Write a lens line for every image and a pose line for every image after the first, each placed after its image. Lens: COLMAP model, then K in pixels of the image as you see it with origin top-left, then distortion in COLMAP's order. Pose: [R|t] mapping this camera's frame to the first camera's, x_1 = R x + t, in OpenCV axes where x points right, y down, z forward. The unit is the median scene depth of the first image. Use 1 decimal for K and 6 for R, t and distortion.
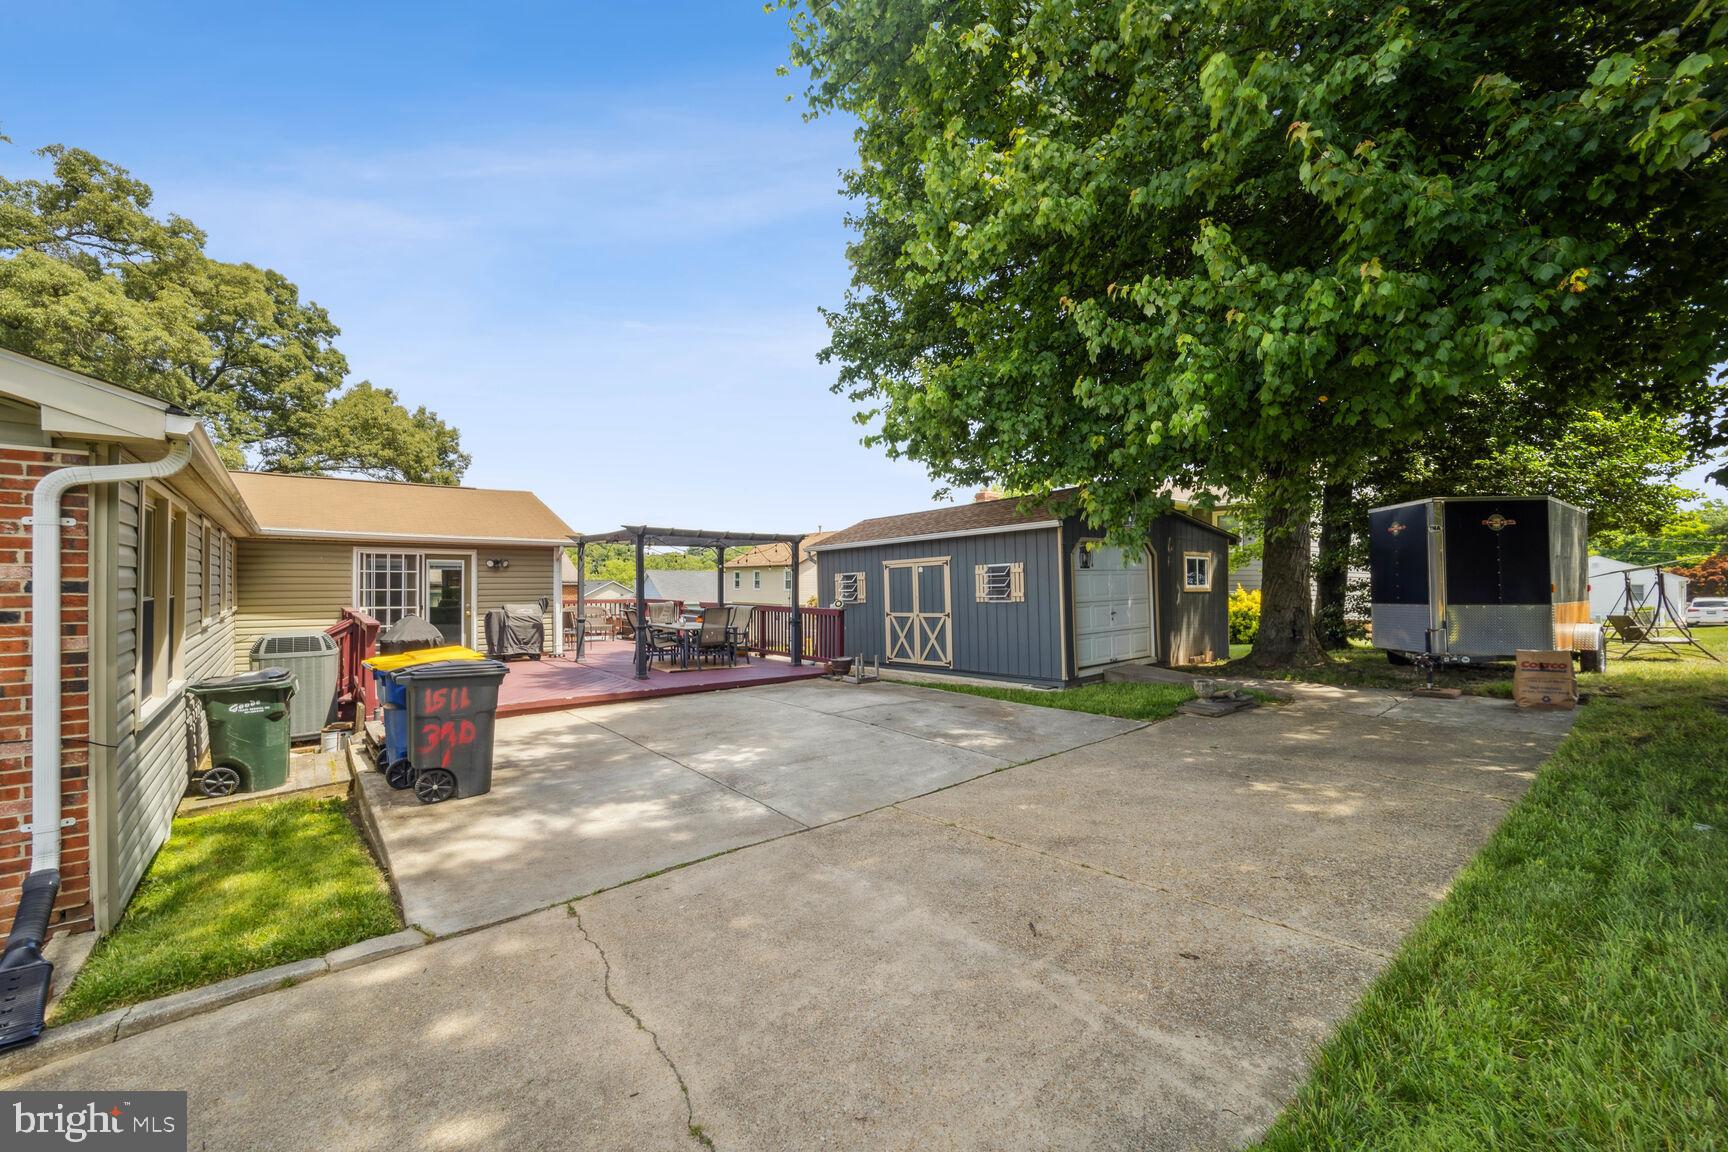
lens RADIAL K [[709.6, 0, 858.5], [0, 709.6, 573.1], [0, 0, 1]] dist [0.000587, -0.000064]
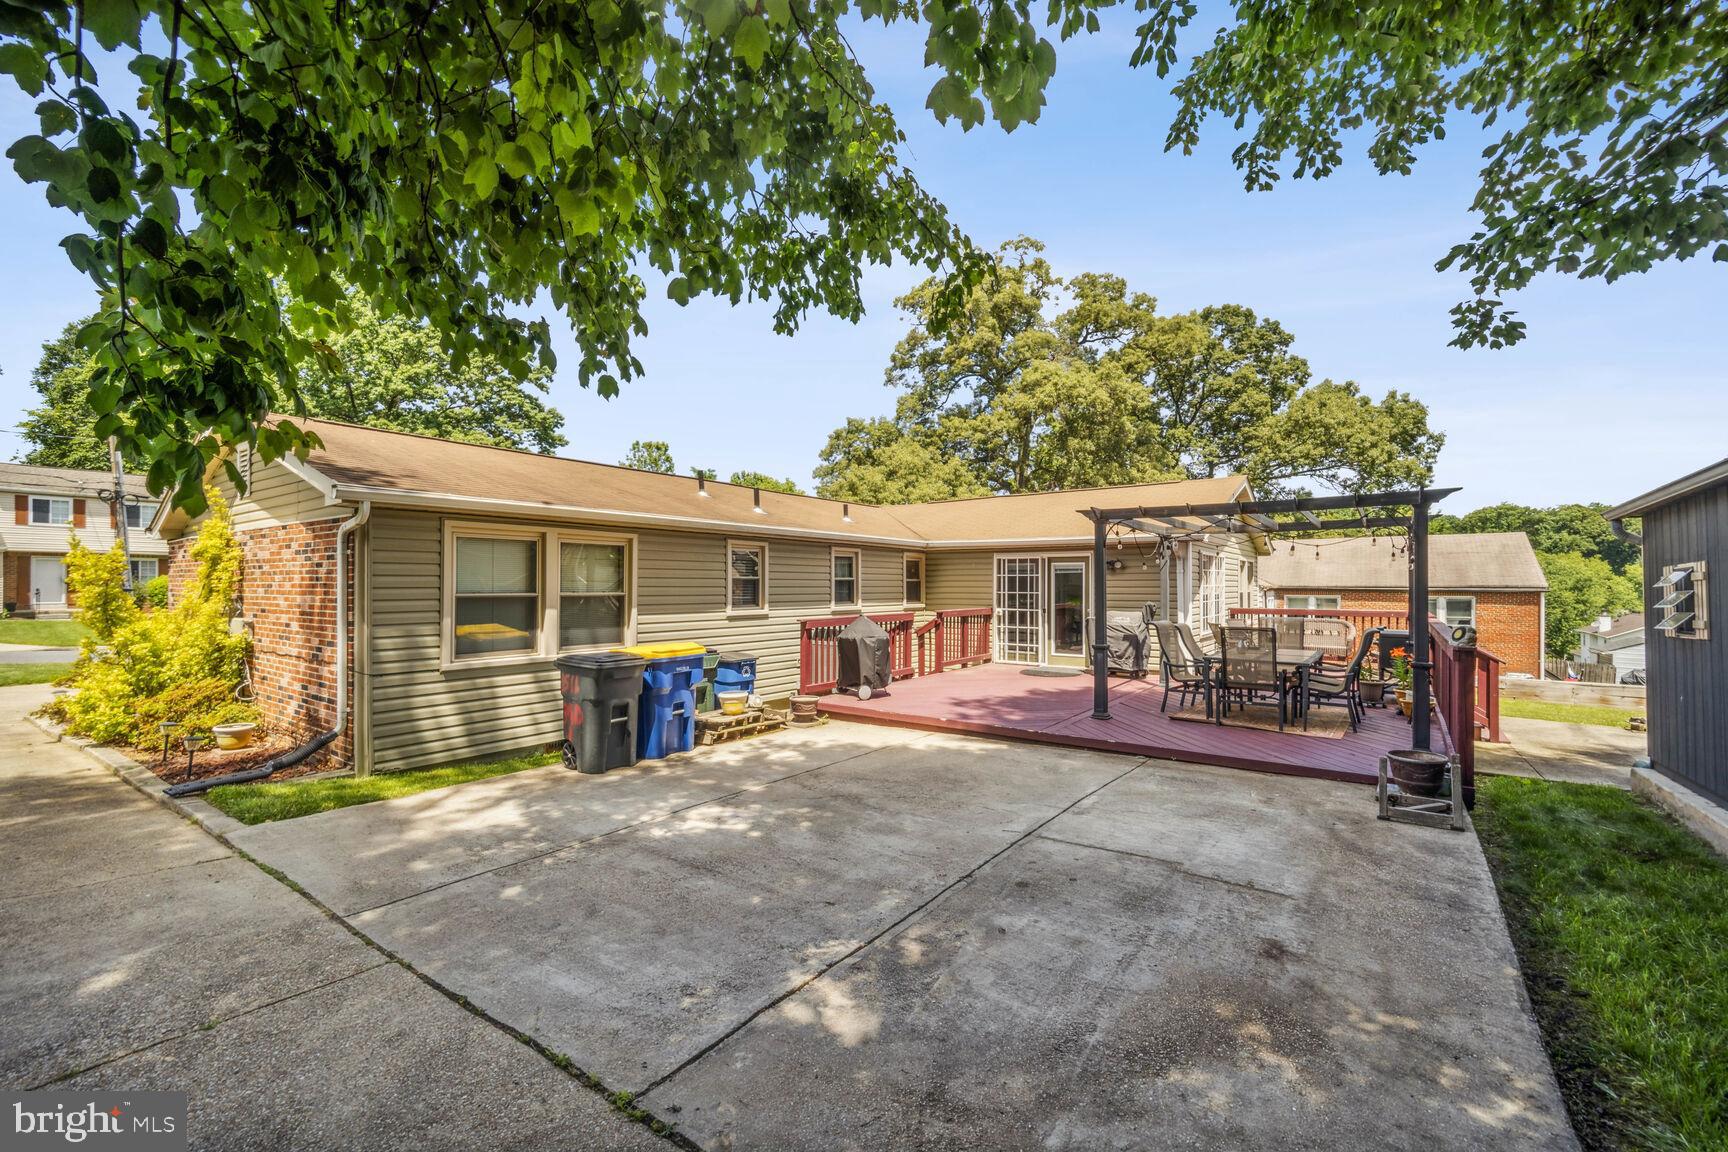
lens RADIAL K [[709.6, 0, 864.1], [0, 709.6, 582.4], [0, 0, 1]] dist [0.000587, -0.000064]
pose [[0.254463, -0.003912, -0.967075, 0.298090], [0.008968, 0.999958, -0.001686, 0.007773], [0.967041, -0.008244, 0.254487, 0.514114]]
